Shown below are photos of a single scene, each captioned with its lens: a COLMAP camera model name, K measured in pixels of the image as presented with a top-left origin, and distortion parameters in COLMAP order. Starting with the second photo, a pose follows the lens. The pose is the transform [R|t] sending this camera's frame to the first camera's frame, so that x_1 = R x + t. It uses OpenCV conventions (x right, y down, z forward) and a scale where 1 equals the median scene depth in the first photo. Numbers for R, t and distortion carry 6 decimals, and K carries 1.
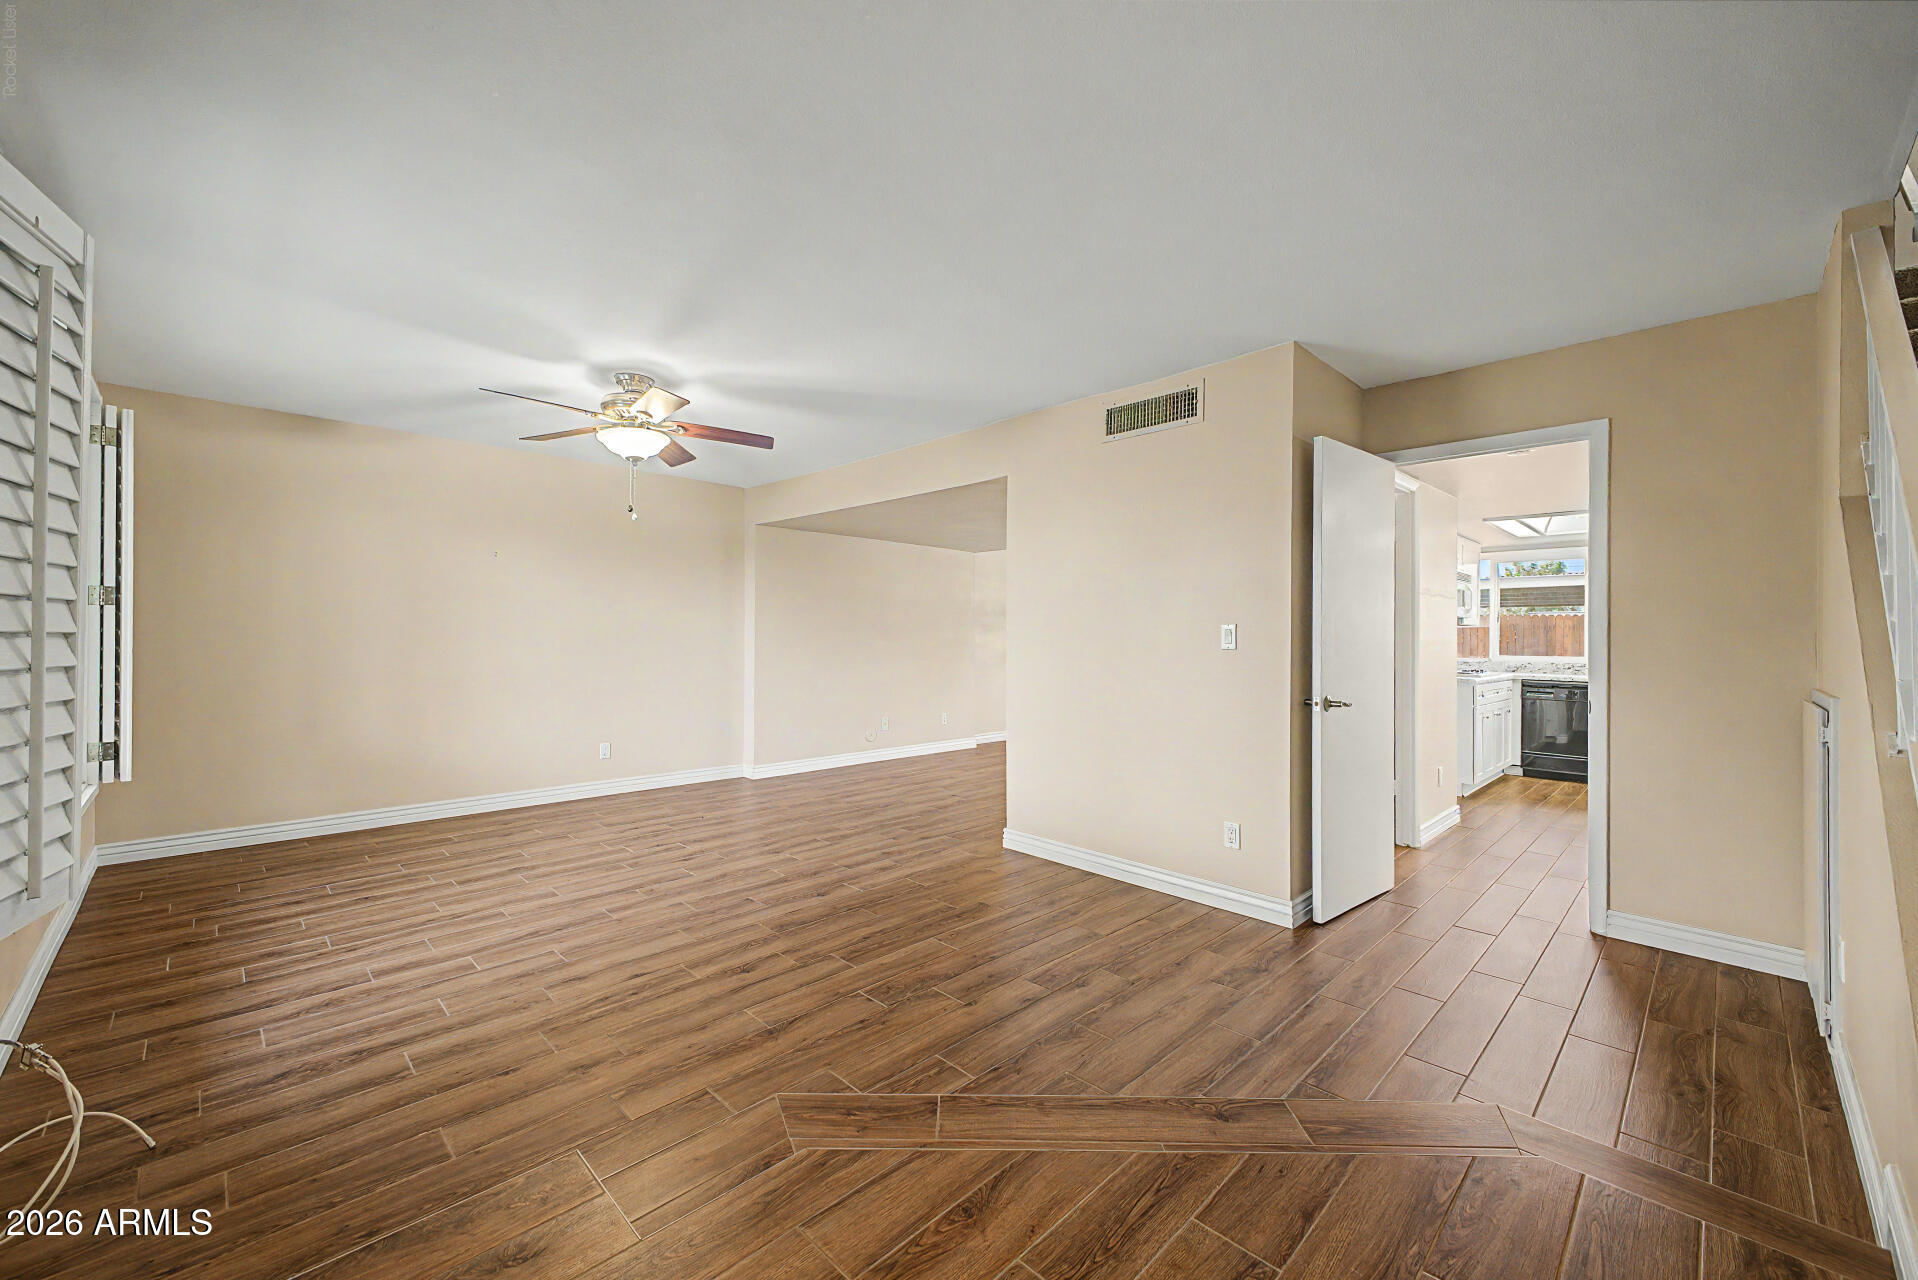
lens RADIAL K [[758.6, 0, 958.4], [0, 758.6, 636.5], [0, 0, 1]] dist [0.025903, -0.010008]
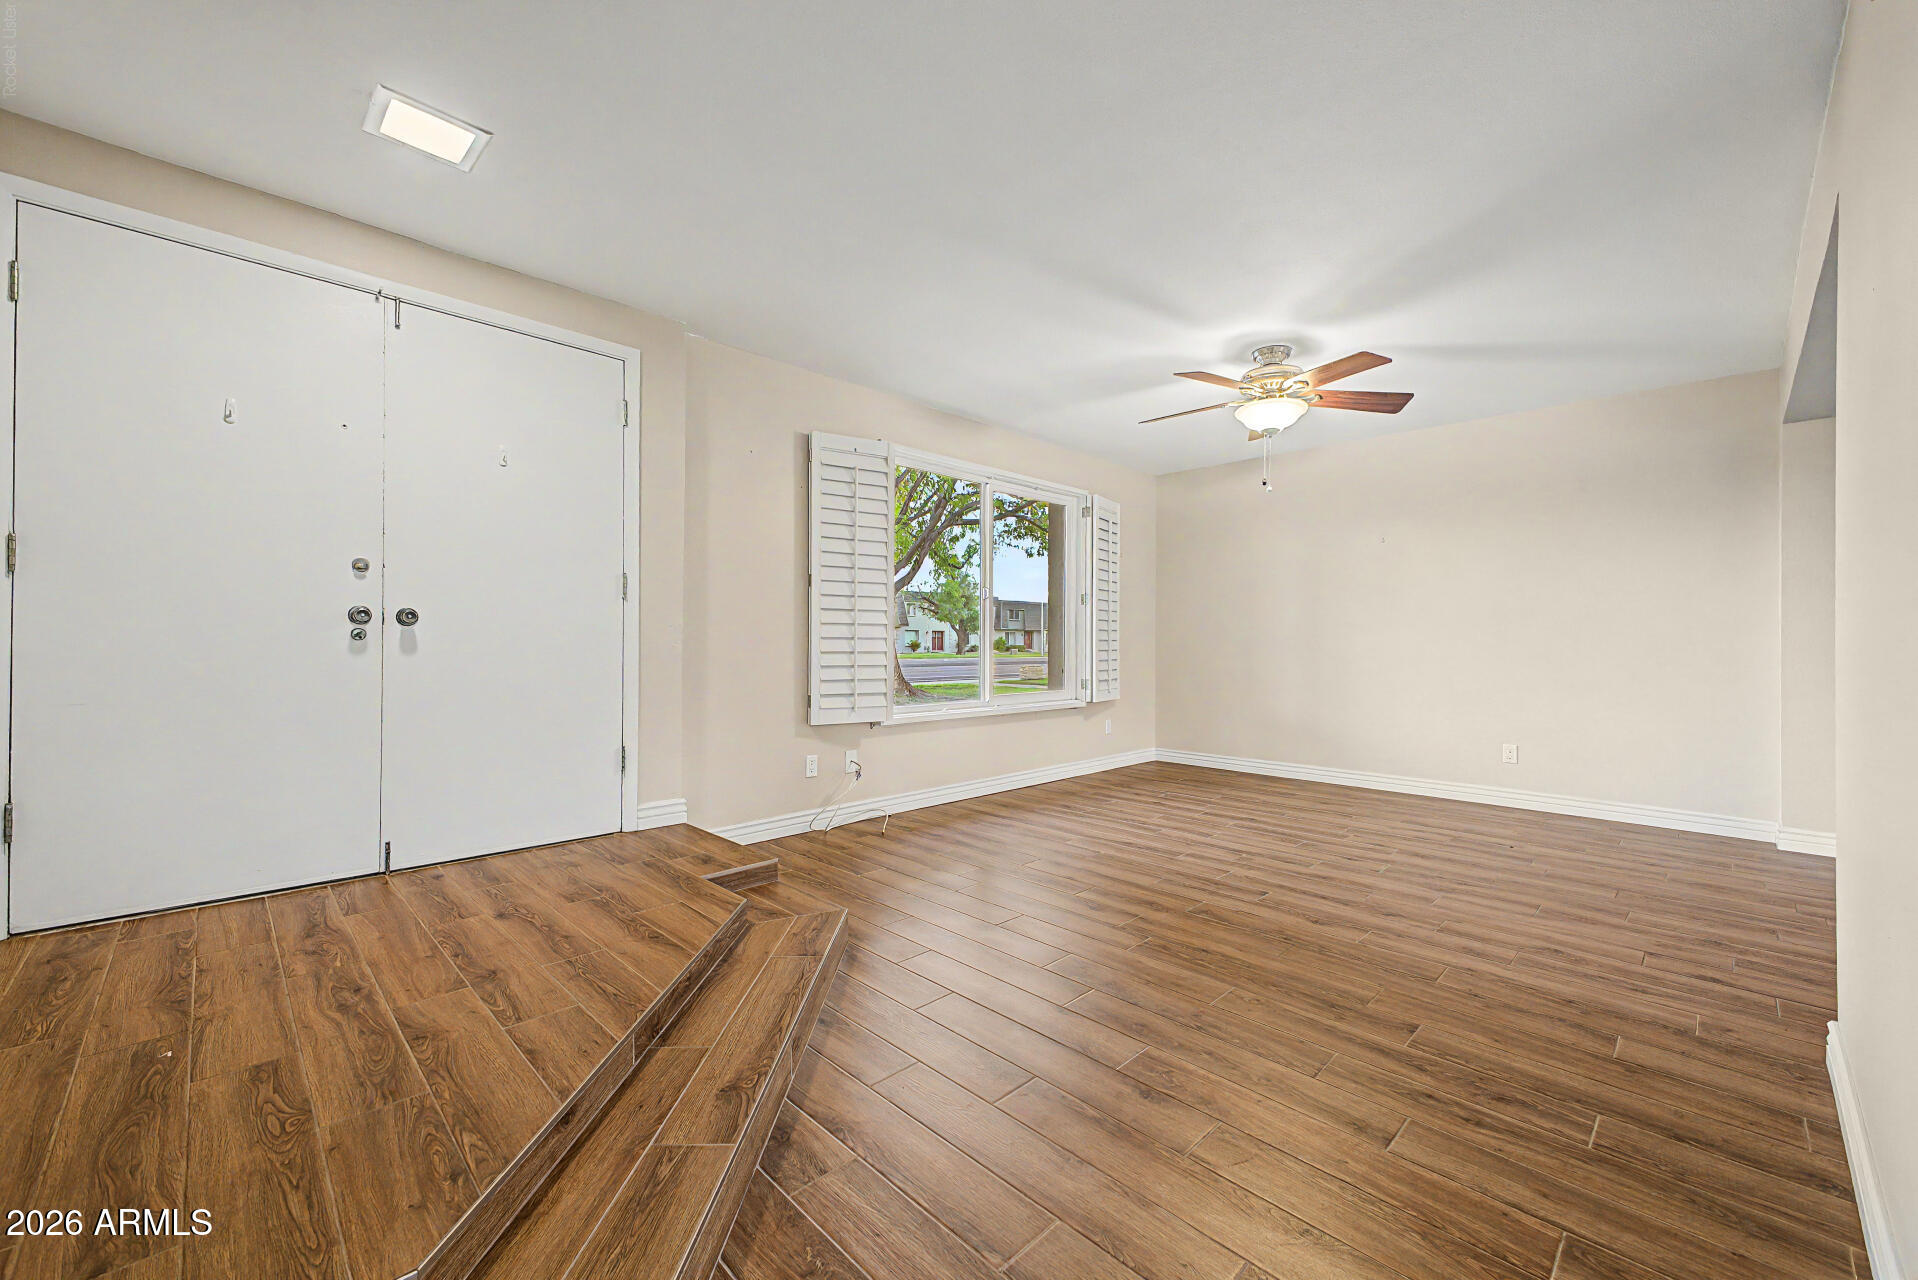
lens RADIAL K [[758.6, 0, 958.4], [0, 758.6, 636.5], [0, 0, 1]] dist [0.025903, -0.010008]
pose [[-0.010869, -0.014321, -0.999838, 0.618688], [-0.004359, 0.999889, -0.014274, 0.057051], [0.999931, 0.004203, -0.010930, 0.637034]]
